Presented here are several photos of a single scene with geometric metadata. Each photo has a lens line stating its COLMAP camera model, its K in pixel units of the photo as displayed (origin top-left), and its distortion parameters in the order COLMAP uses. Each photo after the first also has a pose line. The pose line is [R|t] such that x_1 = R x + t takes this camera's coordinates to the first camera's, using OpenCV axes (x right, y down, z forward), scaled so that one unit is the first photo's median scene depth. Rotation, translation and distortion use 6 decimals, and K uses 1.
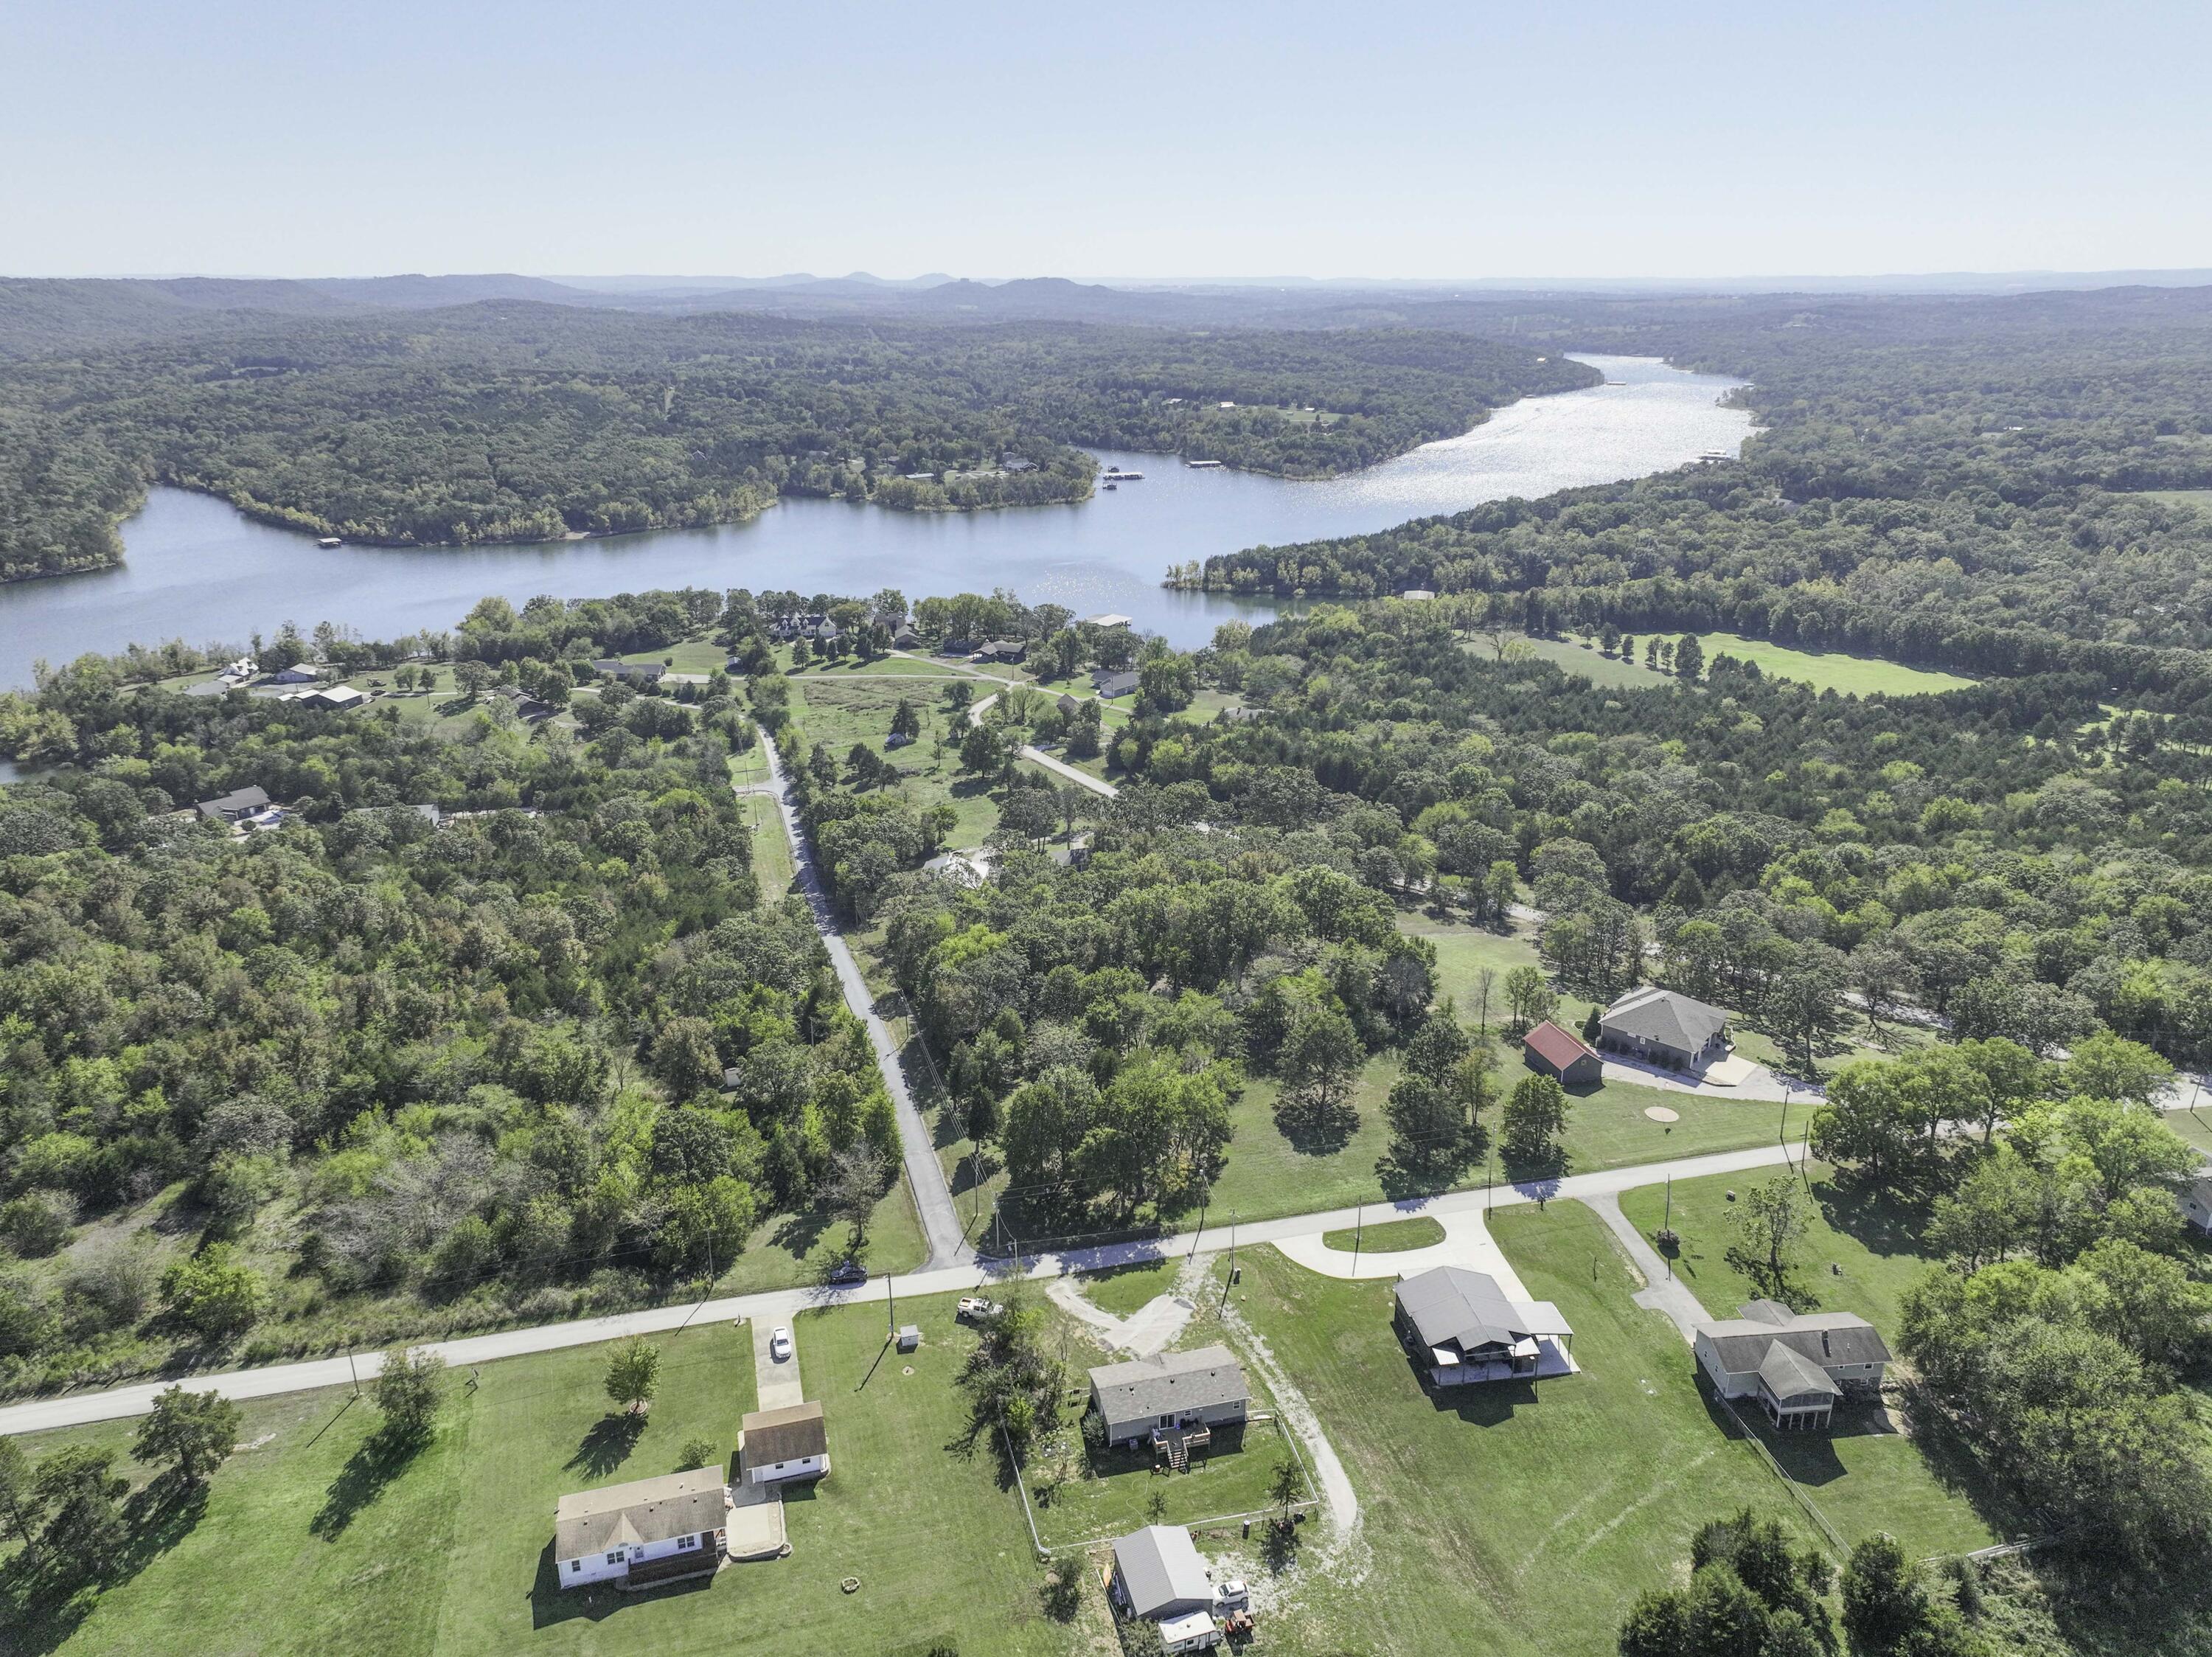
lens RADIAL K [[1542.6, 0, 1110.8], [0, 1542.6, 826.3], [0, 0, 1]] dist [0.001652, 0.010603]
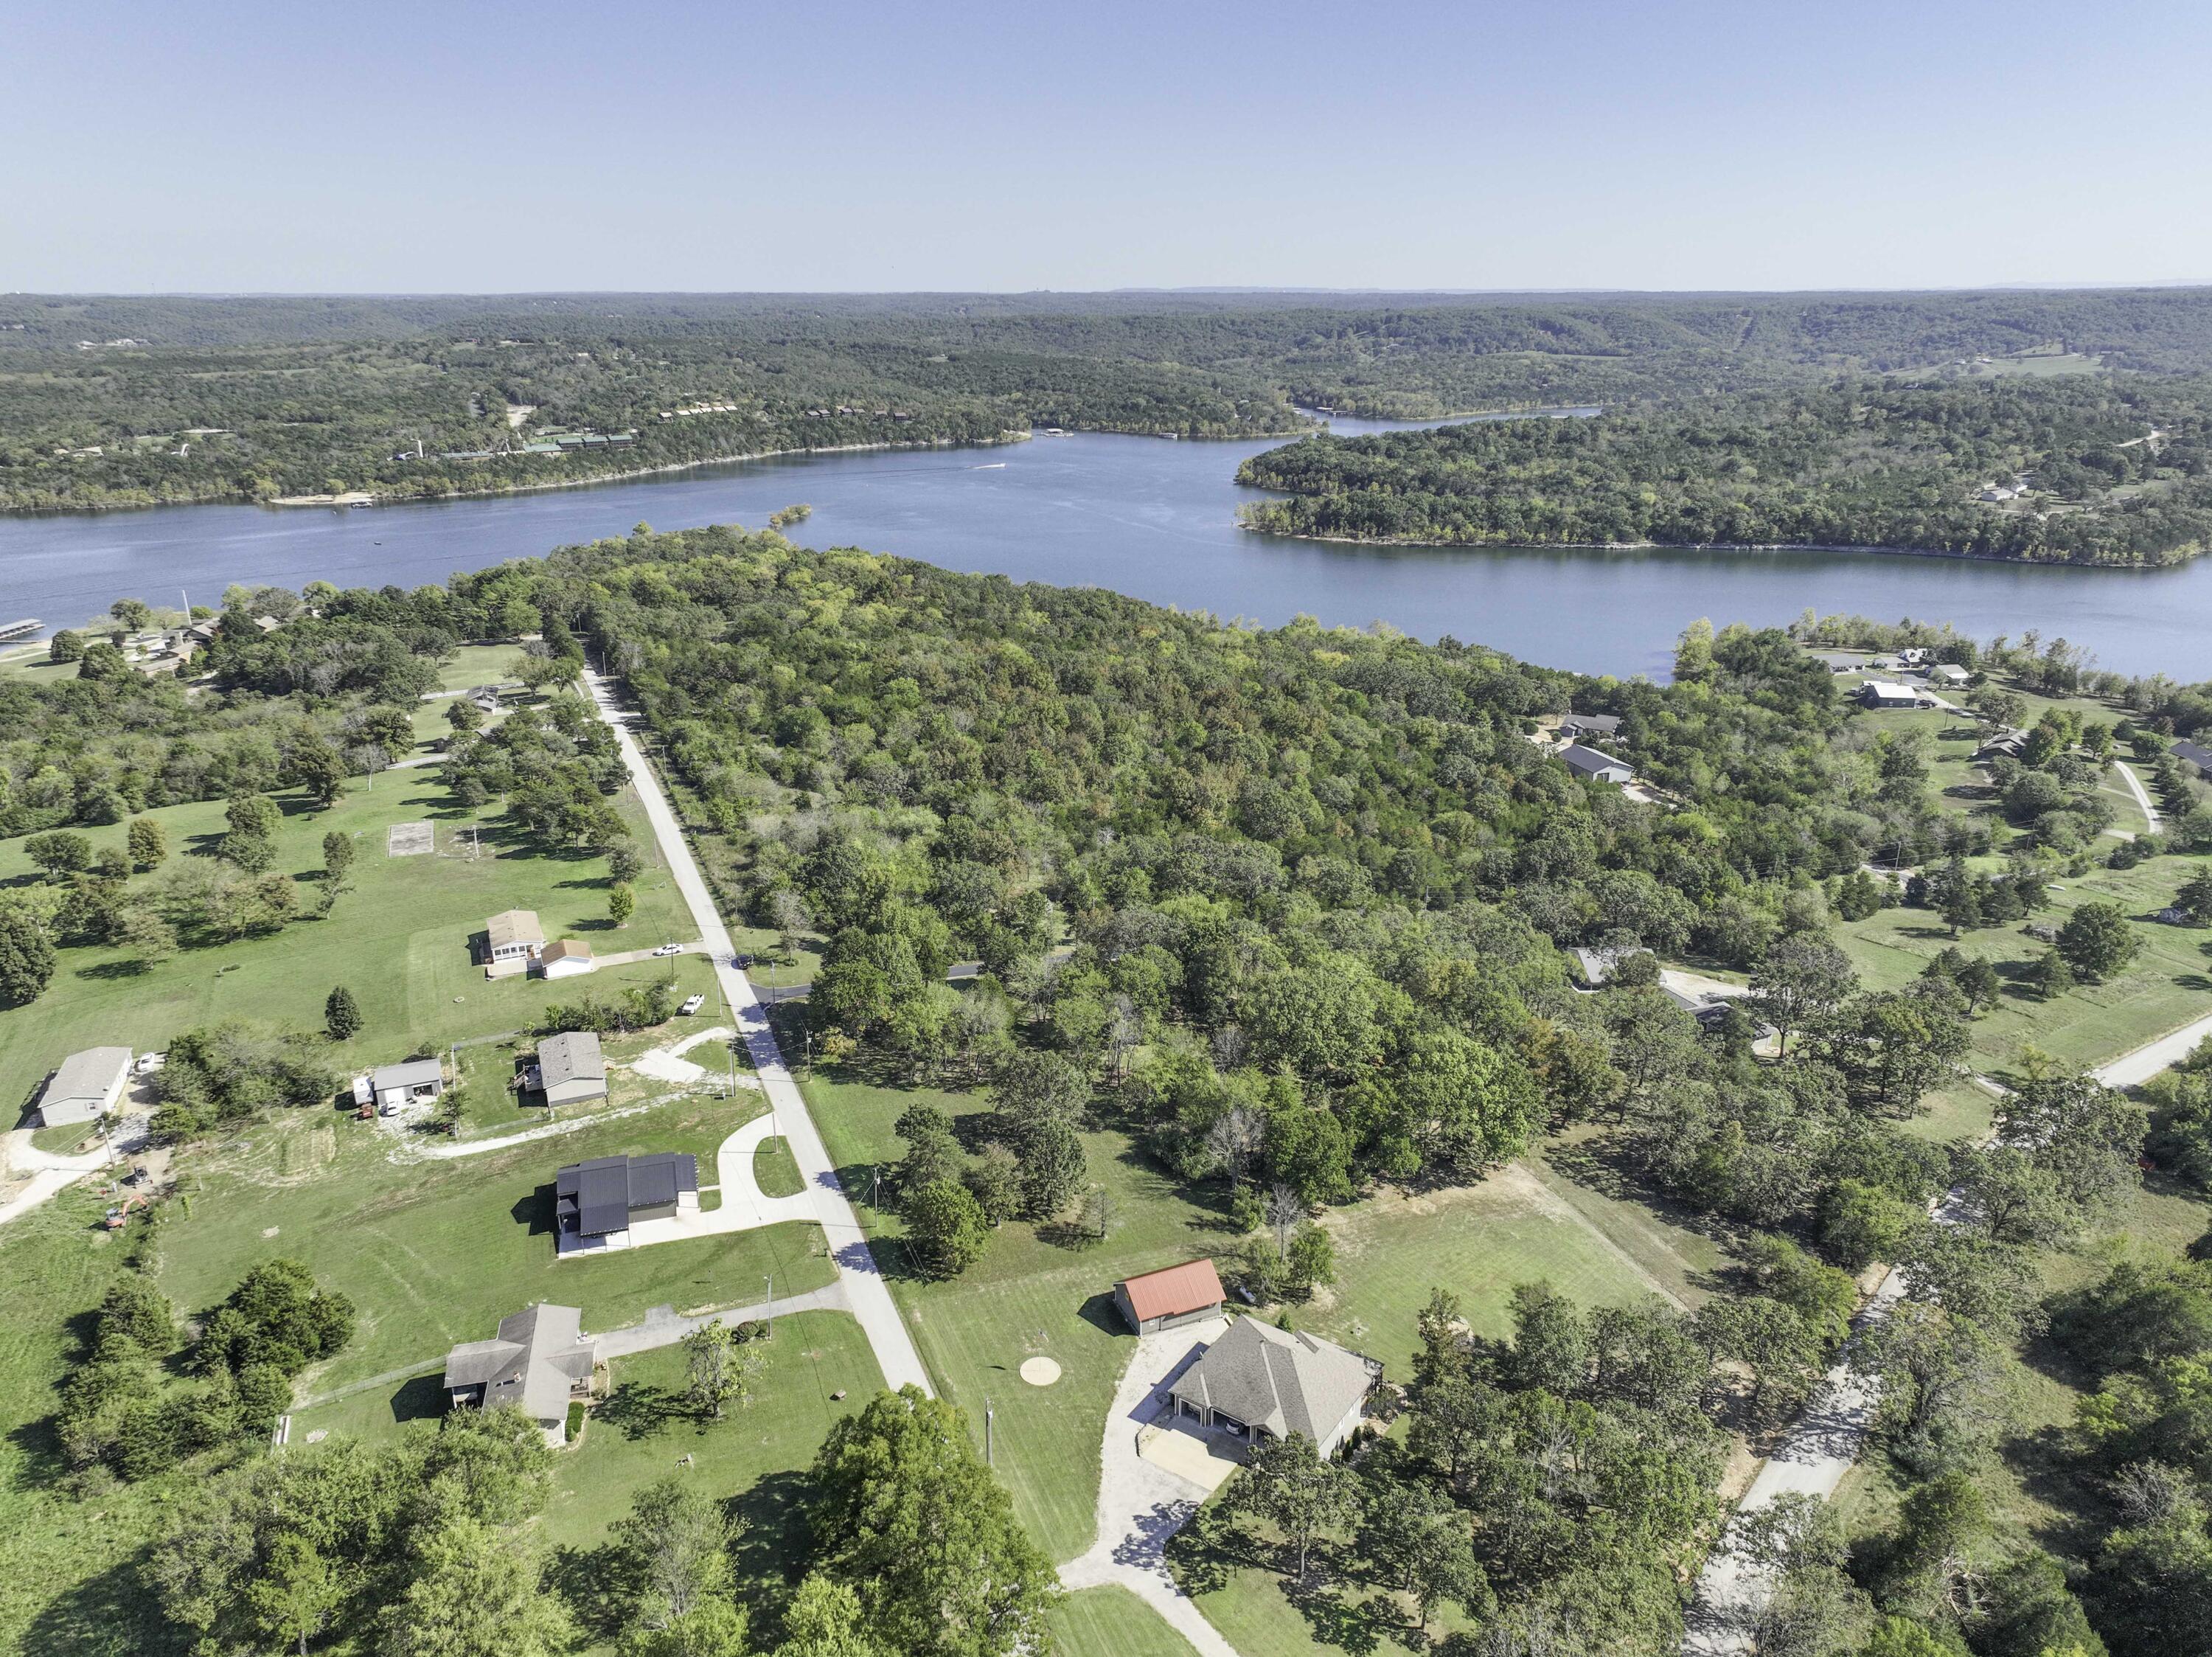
lens RADIAL K [[1542.6, 0, 1109.3], [0, 1542.6, 833.7], [0, 0, 1]] dist [0.001652, 0.010603]
pose [[0.132127, 0.330928, -0.934360, 1.123661], [-0.326838, 0.904454, 0.274118, -0.310143], [0.935799, 0.269166, 0.227662, 0.900387]]
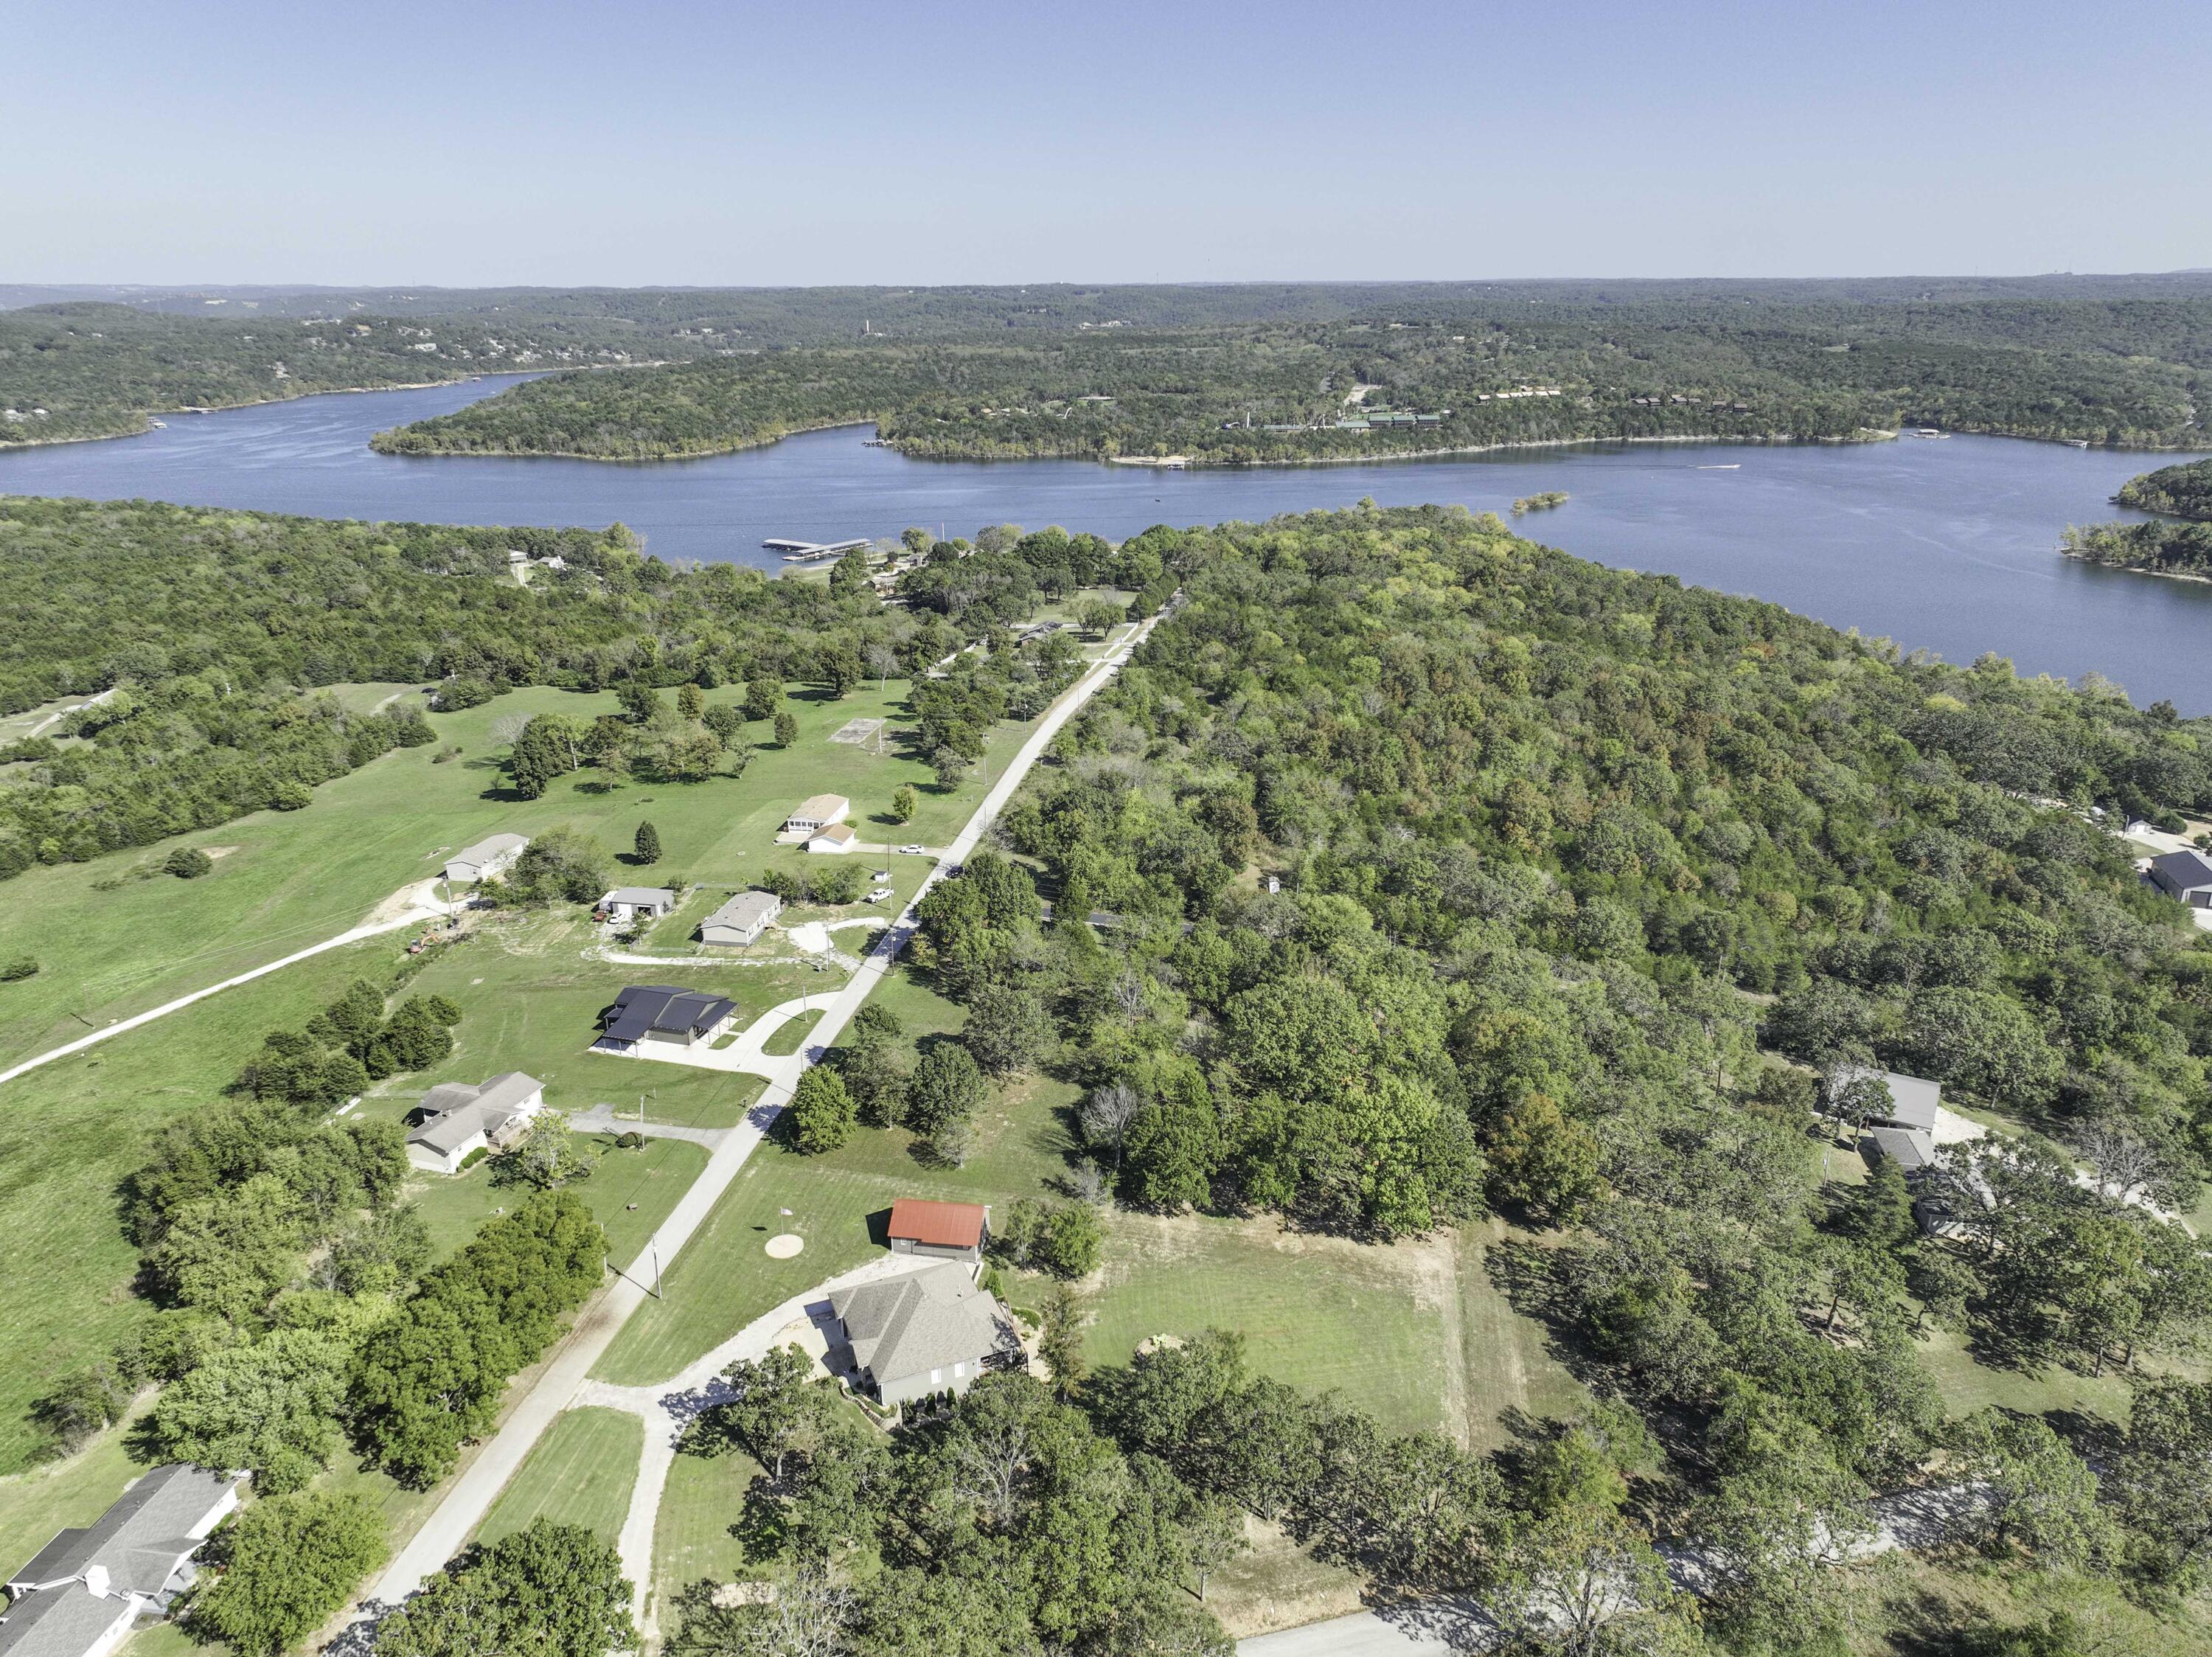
lens RADIAL K [[1542.6, 0, 1108.2], [0, 1542.6, 830.2], [0, 0, 1]] dist [0.001652, 0.010603]
pose [[-0.426224, 0.307680, -0.850686, 1.049362], [-0.293266, 0.842597, 0.451691, -0.486800], [0.855762, 0.441999, -0.268903, 1.454687]]
